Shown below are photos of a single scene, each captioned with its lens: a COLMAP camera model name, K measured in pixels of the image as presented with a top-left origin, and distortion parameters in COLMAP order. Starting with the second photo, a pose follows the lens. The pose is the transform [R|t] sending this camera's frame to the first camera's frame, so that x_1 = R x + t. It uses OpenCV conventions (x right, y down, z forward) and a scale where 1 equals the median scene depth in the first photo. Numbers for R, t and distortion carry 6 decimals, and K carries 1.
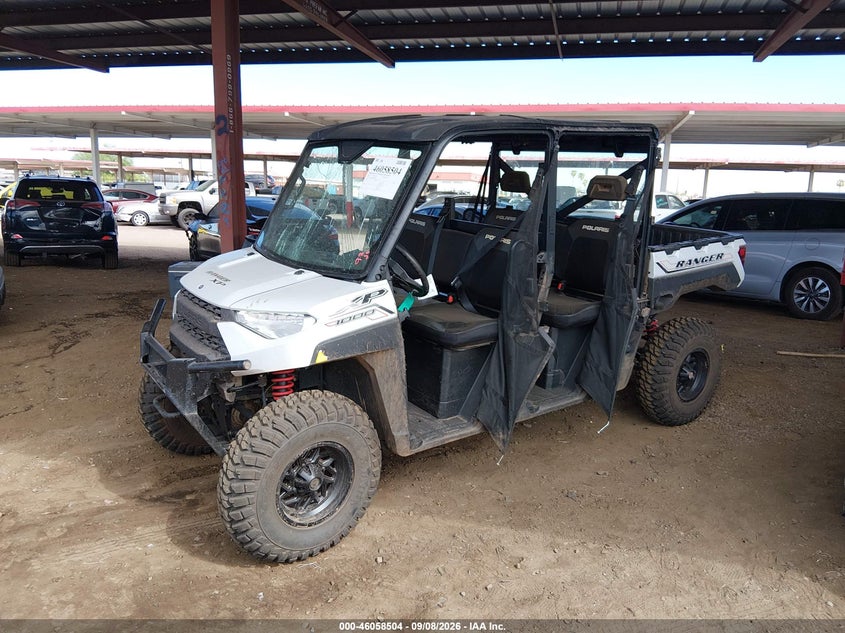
lens RADIAL K [[637.3, 0, 428.7], [0, 637.3, 314.6], [0, 0, 1]] dist [0.113113, -0.195850]
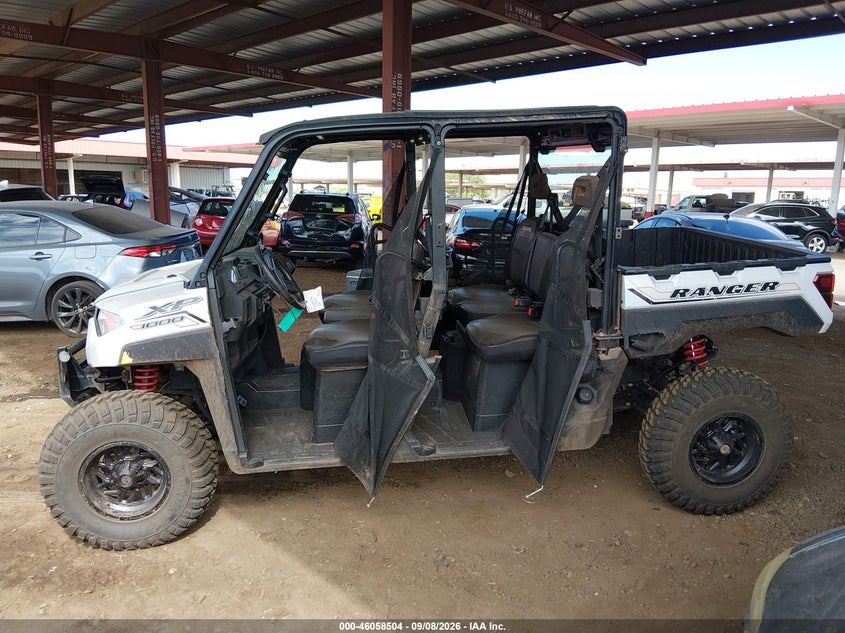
lens RADIAL K [[637.3, 0, 428.7], [0, 637.3, 314.6], [0, 0, 1]] dist [0.113113, -0.195850]
pose [[0.866739, 0.075704, -0.492983, 0.523417], [-0.084979, 0.996376, 0.003601, -0.033633], [0.491470, 0.038772, 0.870031, 0.231208]]
